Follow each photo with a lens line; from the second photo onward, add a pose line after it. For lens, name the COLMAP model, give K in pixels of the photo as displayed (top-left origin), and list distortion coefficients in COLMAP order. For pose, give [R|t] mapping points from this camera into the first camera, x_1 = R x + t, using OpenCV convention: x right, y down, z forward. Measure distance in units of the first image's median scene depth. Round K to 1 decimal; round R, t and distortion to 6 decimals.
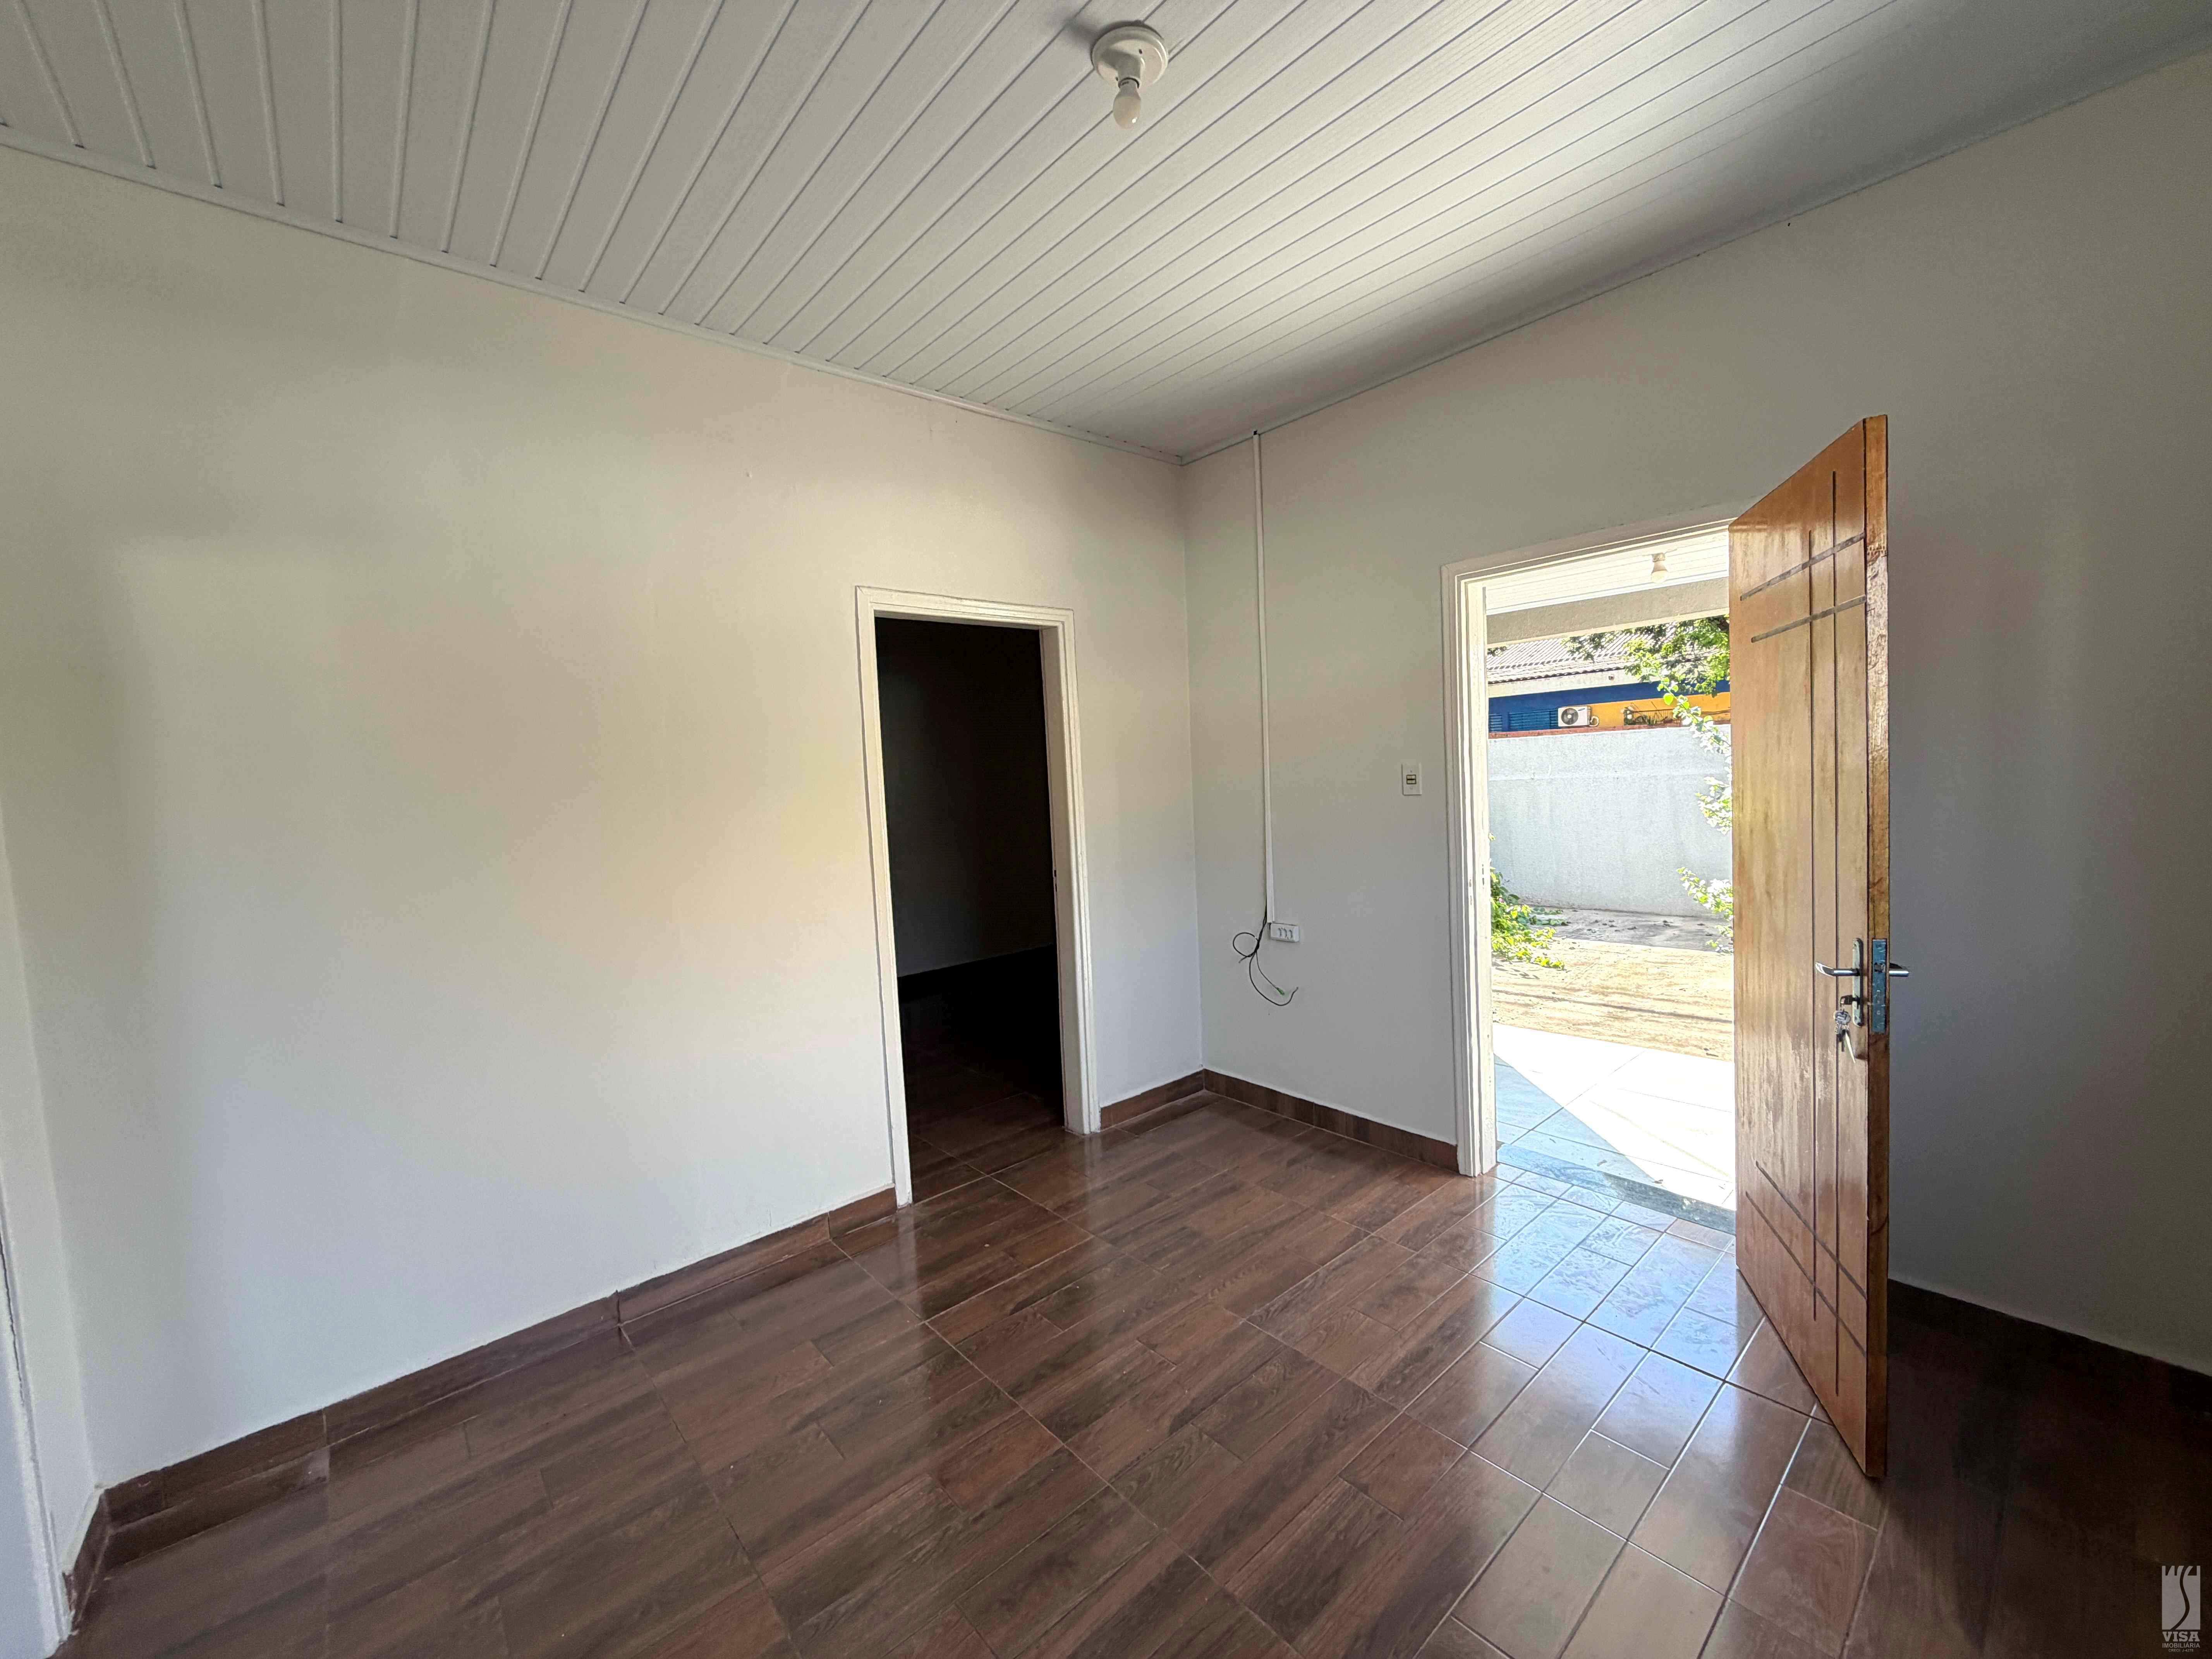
lens RADIAL K [[880.2, 0, 1106.0], [0, 880.2, 829.5], [0, 0, 1]] dist [0.000371, -0.000222]
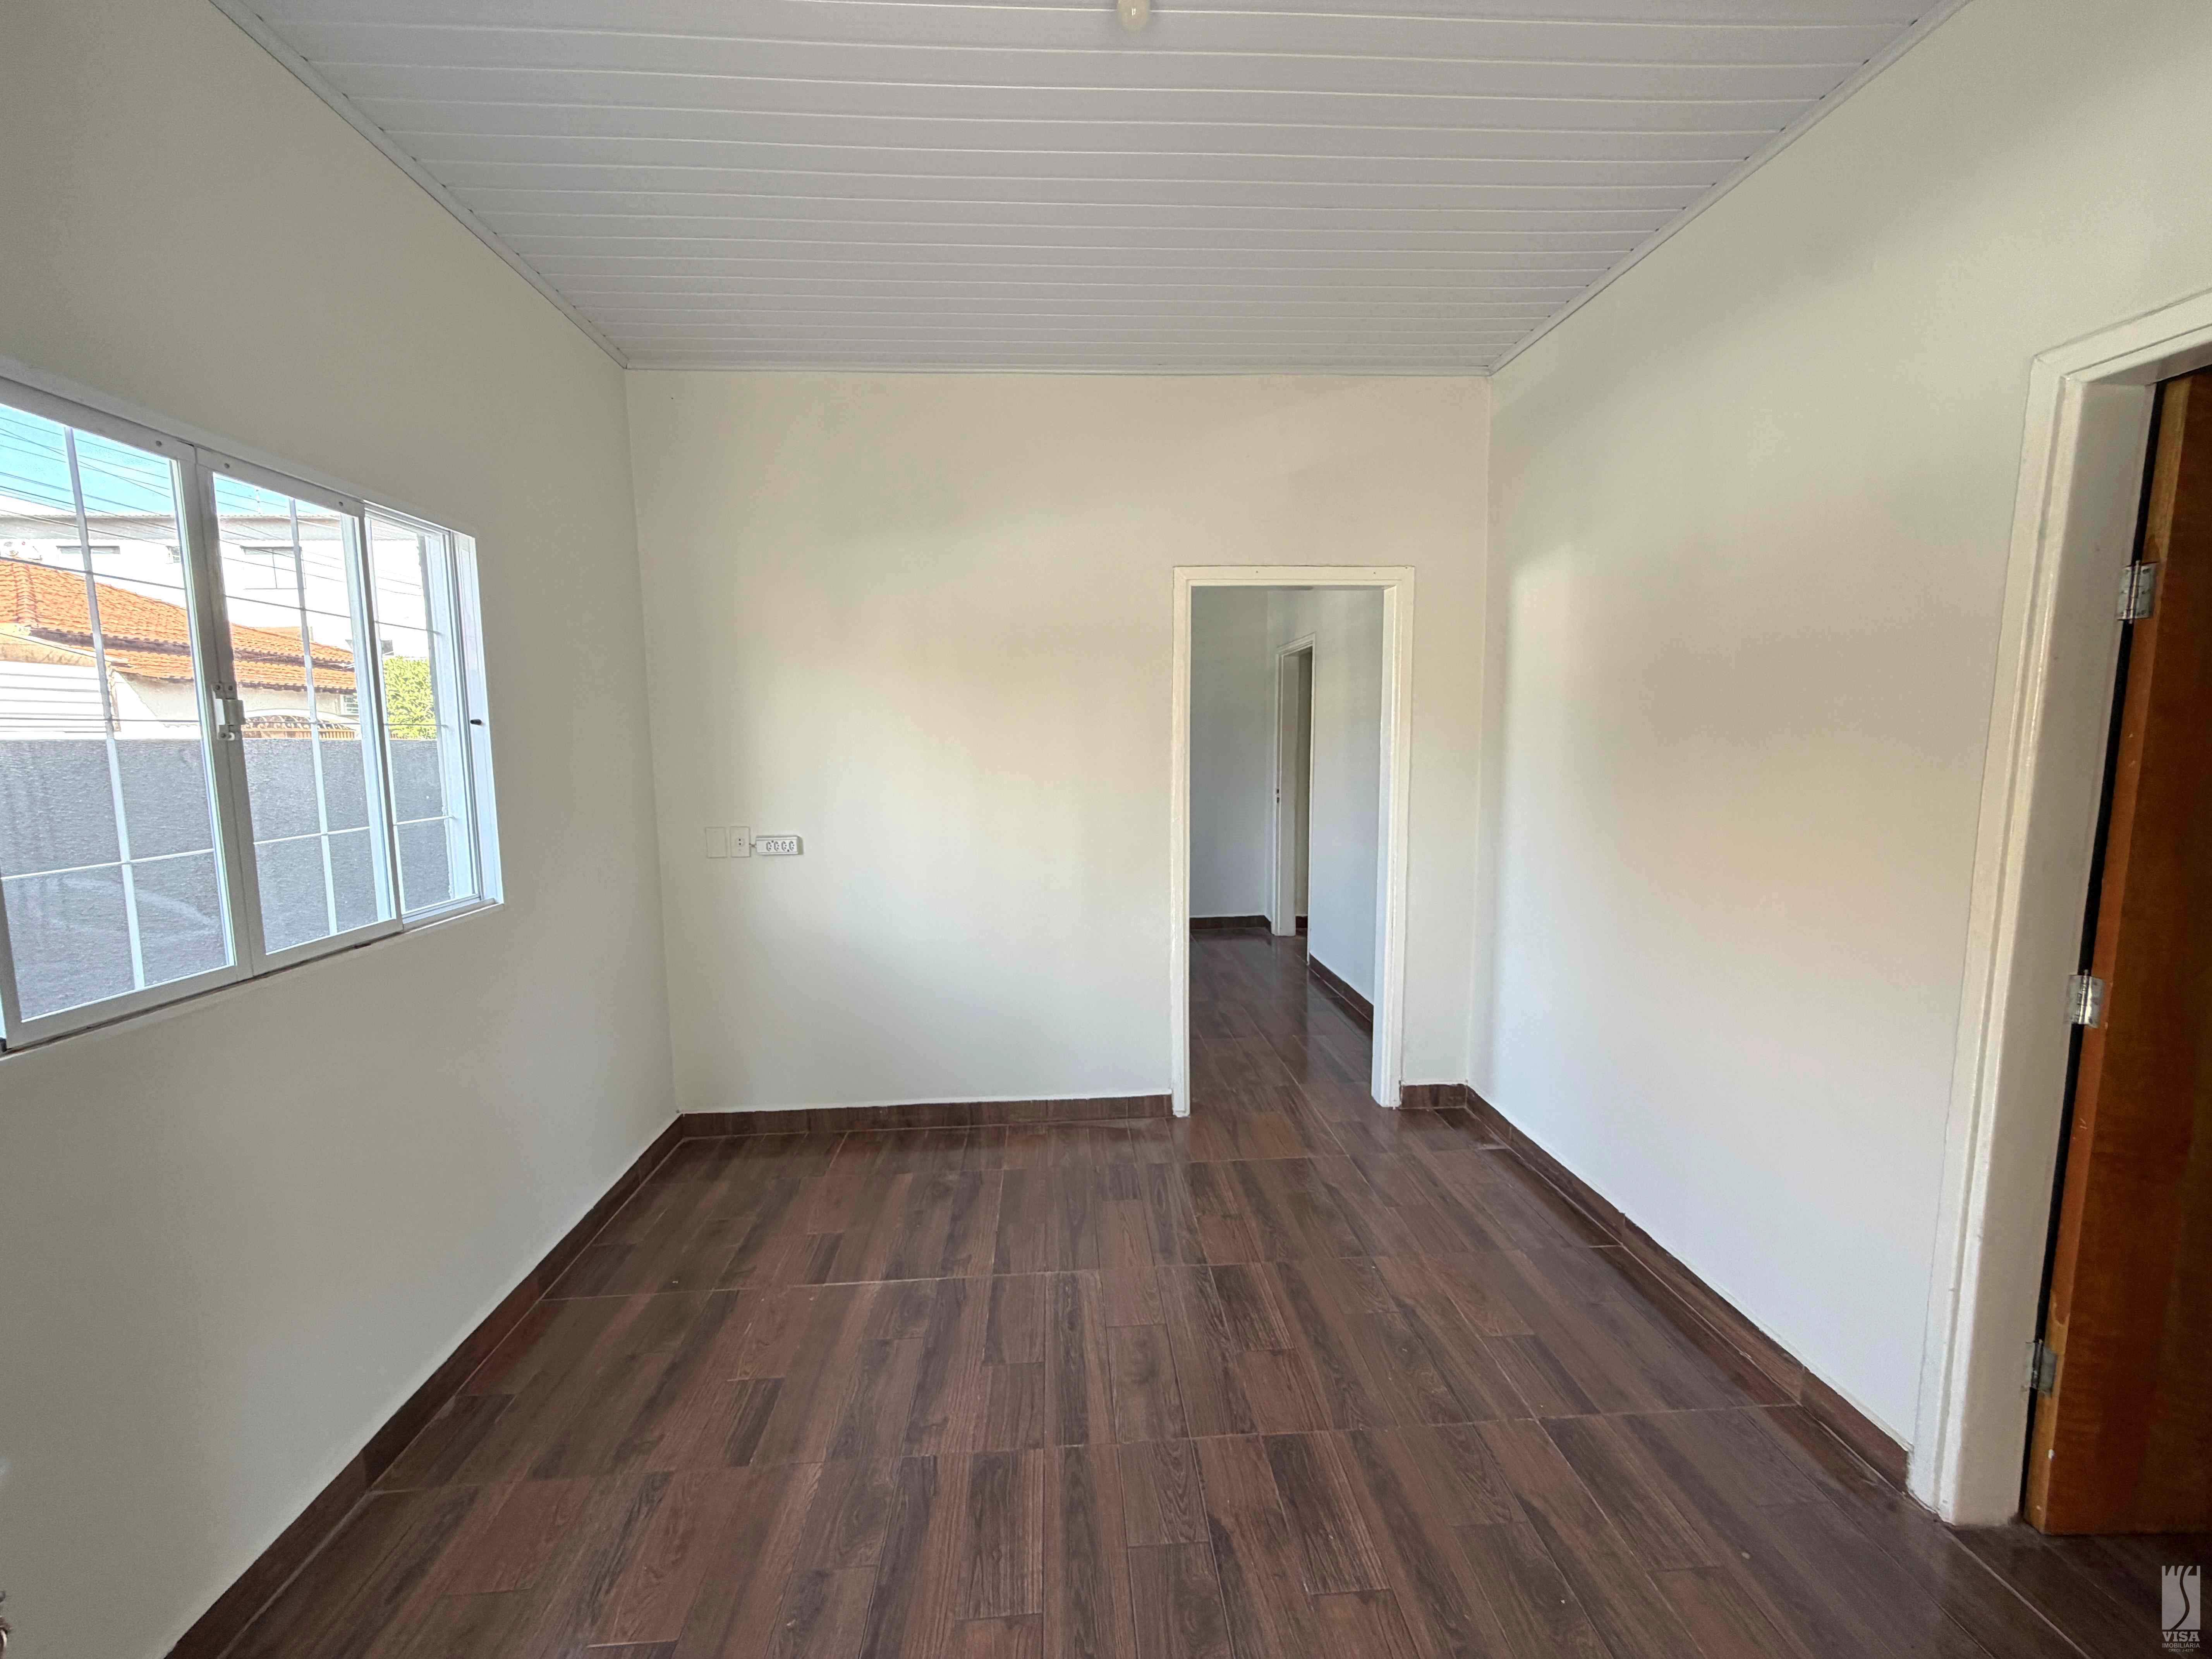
lens RADIAL K [[892.9, 0, 1110.7], [0, 892.9, 840.3], [0, 0, 1]] dist [-0.001918, -0.000216]
pose [[-0.610624, 0.148878, -0.777800, 0.775521], [-0.010809, 0.980511, 0.196164, -0.151467], [0.791847, 0.128190, -0.597115, 1.468191]]
